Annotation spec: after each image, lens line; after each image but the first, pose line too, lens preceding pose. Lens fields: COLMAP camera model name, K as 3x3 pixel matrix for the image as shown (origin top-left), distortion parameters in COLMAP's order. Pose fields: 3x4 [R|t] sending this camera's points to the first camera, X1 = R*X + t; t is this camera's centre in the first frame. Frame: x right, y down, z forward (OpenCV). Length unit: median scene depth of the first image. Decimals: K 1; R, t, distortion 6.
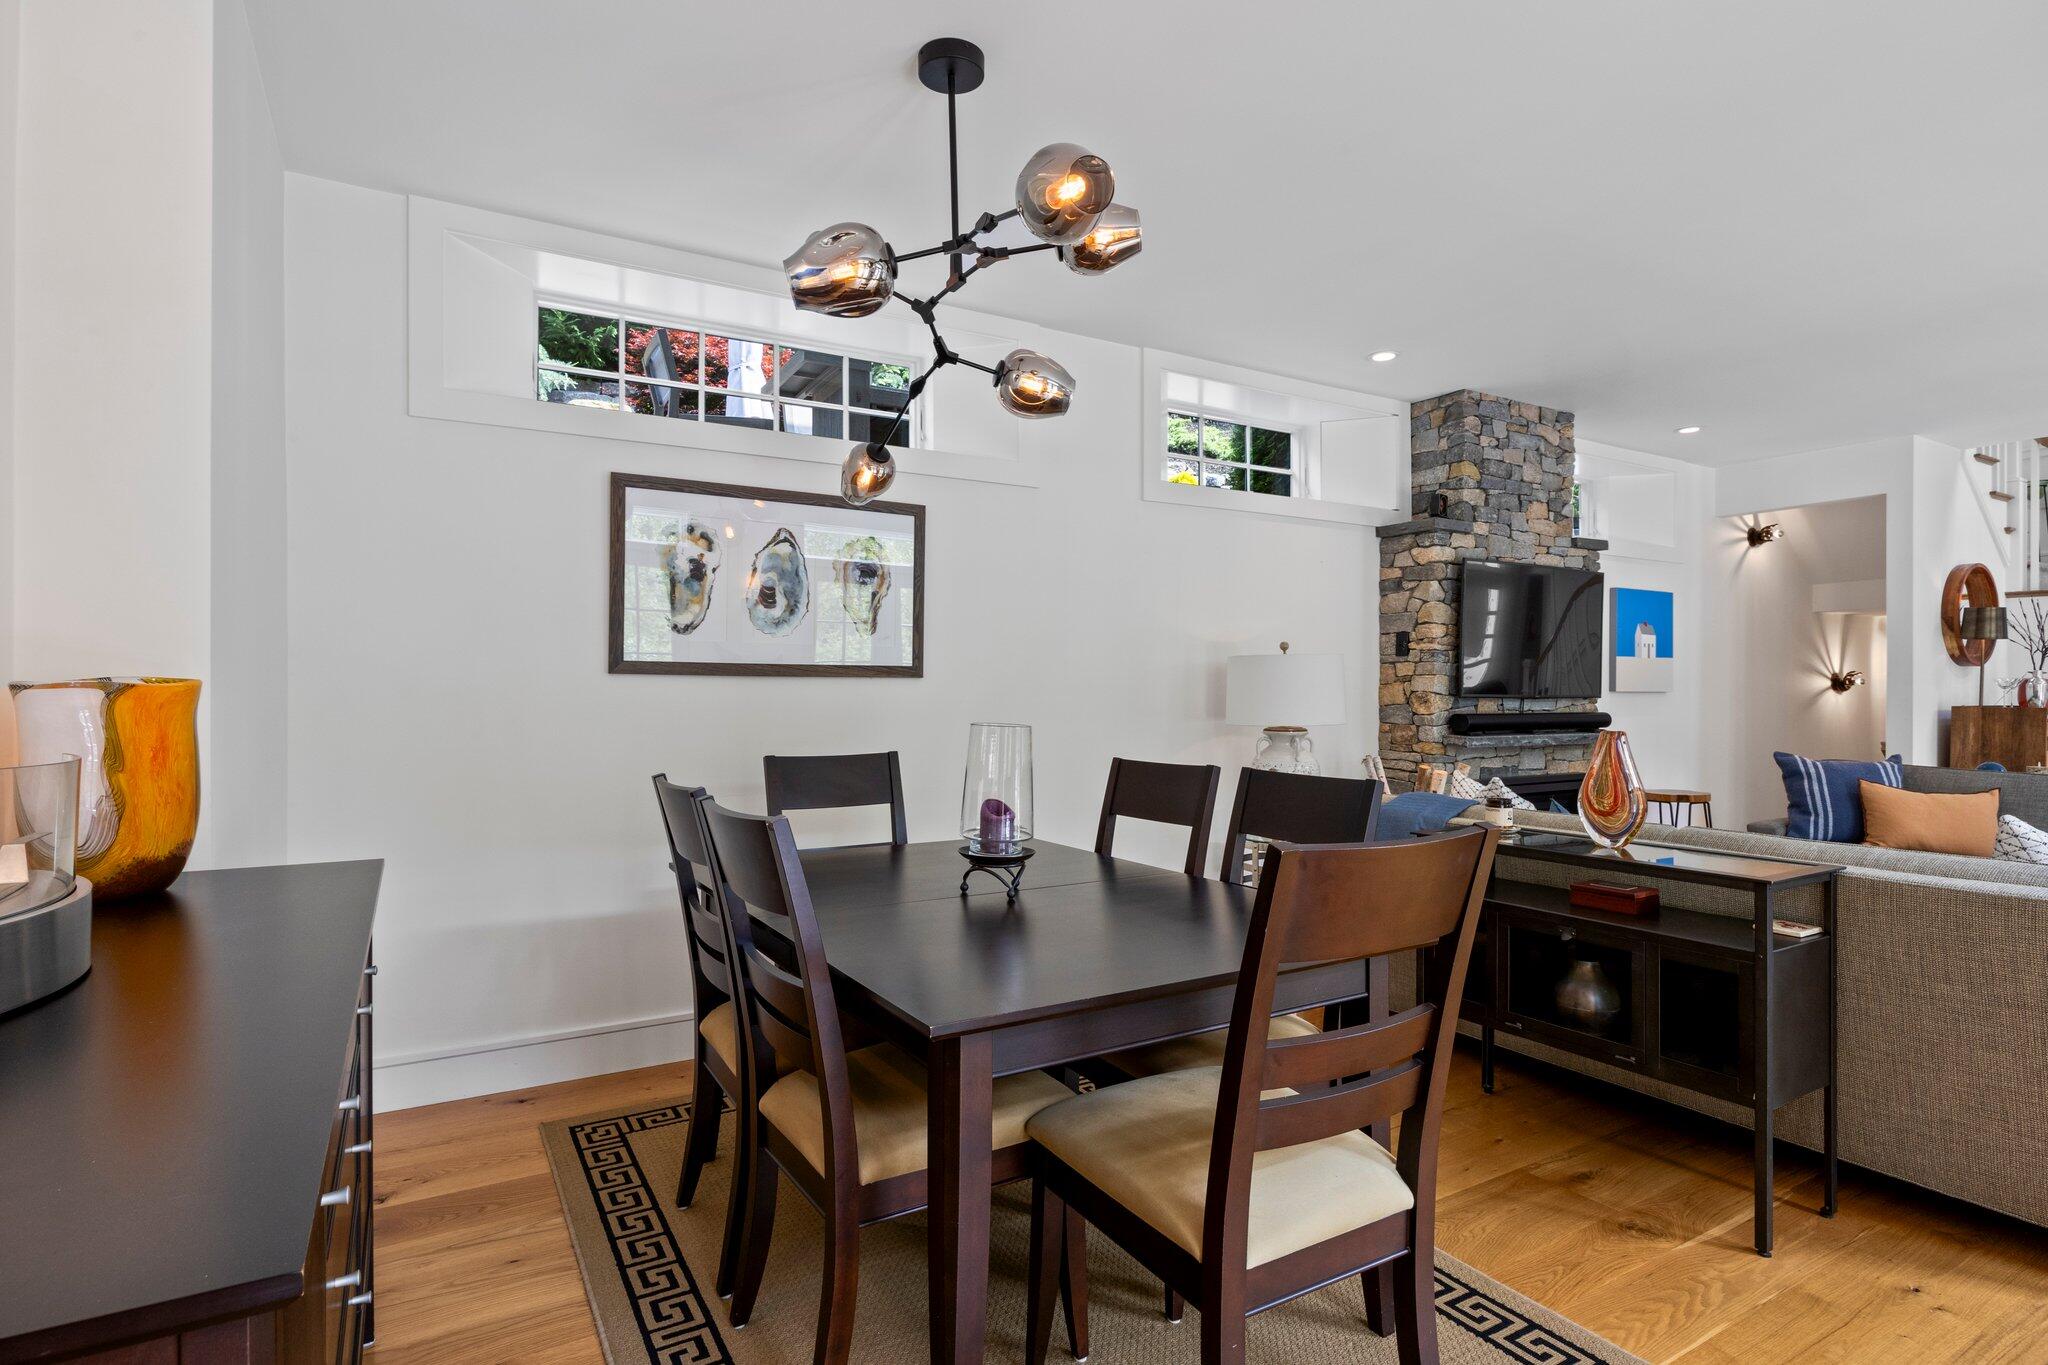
lens RADIAL K [[1027.8, 0, 1021.7], [0, 1027.8, 690.4], [0, 0, 1]] dist [-0.000149, -0.001471]
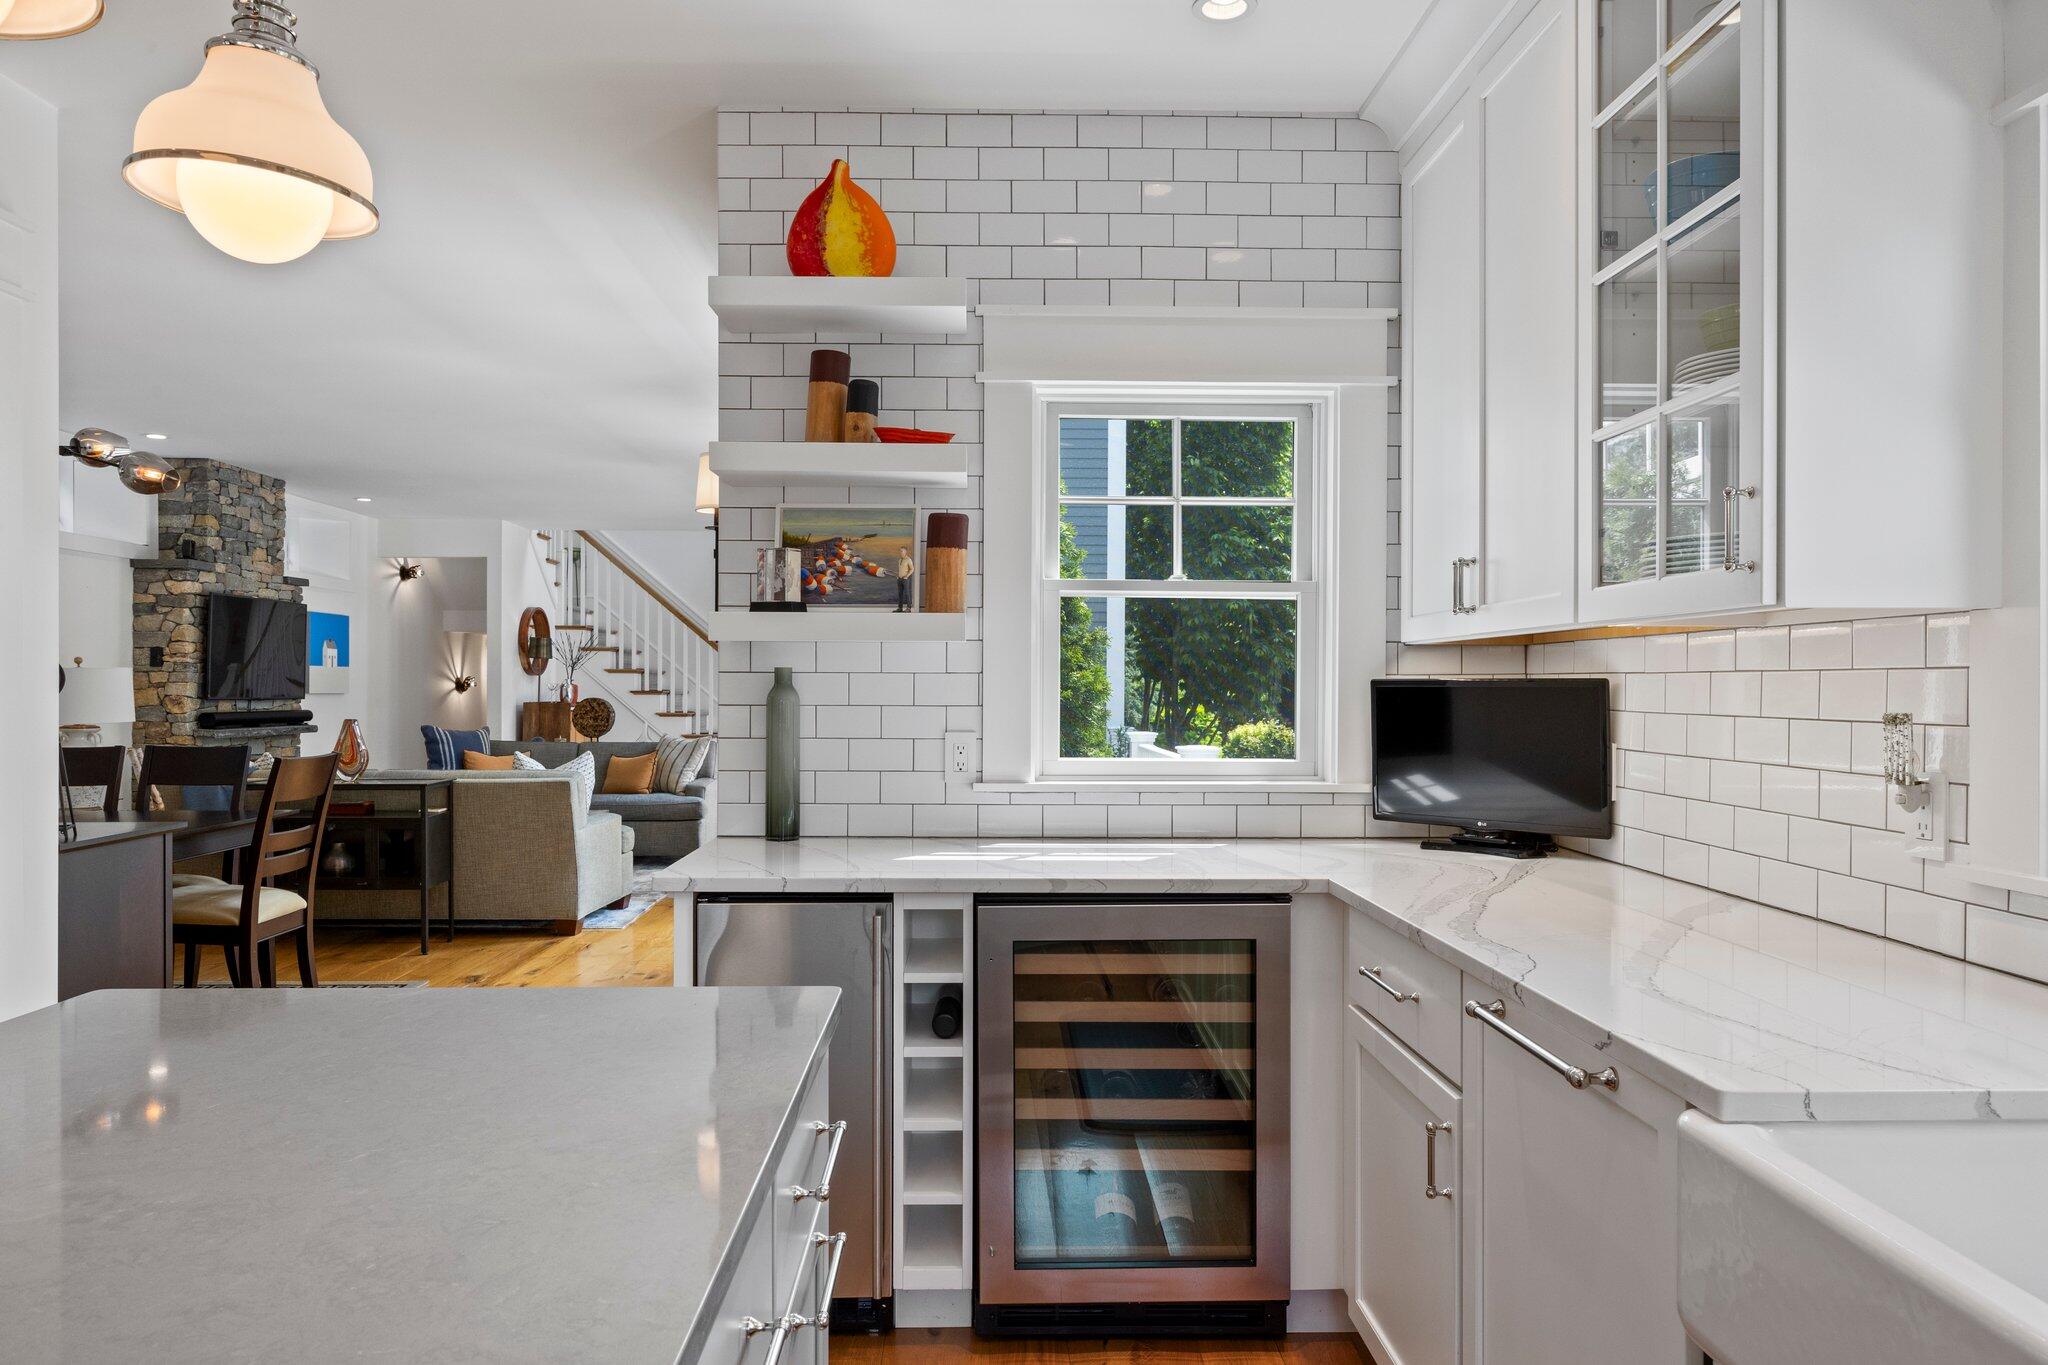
lens RADIAL K [[1309.1, 0, 1017.8], [0, 1309.1, 694.1], [0, 0, 1]] dist [-0.008975, -0.000192]
pose [[0.479550, -0.004943, 0.877500, -0.489558], [-0.001854, 0.999976, 0.006646, -0.012357], [-0.877512, -0.004814, 0.479530, -0.635214]]
